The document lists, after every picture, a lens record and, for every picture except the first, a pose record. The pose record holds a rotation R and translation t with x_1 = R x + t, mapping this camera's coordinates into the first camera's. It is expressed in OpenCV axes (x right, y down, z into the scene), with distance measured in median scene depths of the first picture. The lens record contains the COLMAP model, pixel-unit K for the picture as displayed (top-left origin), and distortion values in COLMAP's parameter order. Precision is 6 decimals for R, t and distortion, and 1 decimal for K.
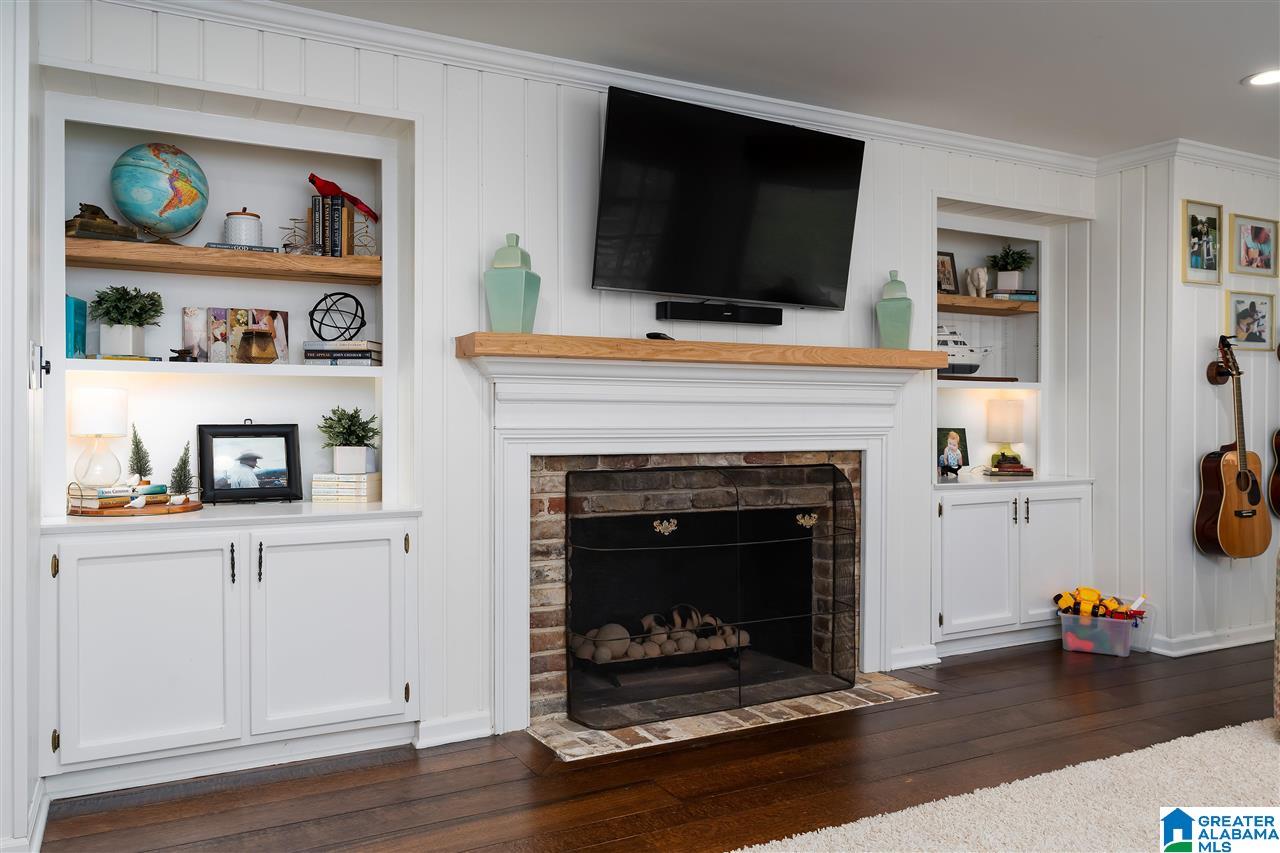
lens RADIAL K [[964.2, 0, 640.0], [0, 964.2, 426.5], [0, 0, 1]] dist [-0.002704, 0.003249]
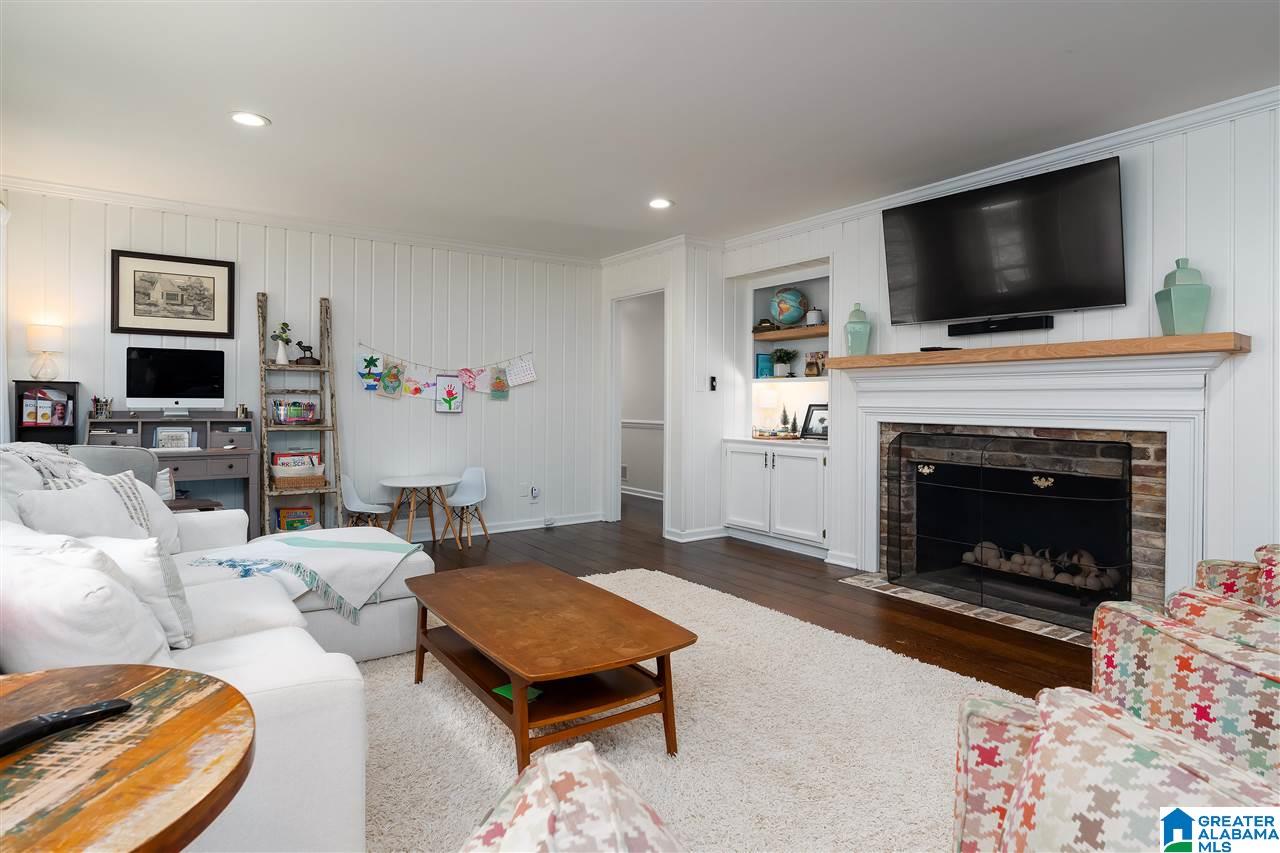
lens RADIAL K [[675.2, 0, 640.0], [0, 675.2, 426.5], [0, 0, 1]] dist [0.001358, 0.000537]
pose [[0.130555, 0.035210, -0.990816, 1.025391], [-0.015250, 0.999322, 0.033503, 0.002884], [0.991324, 0.010736, 0.131003, 0.374921]]
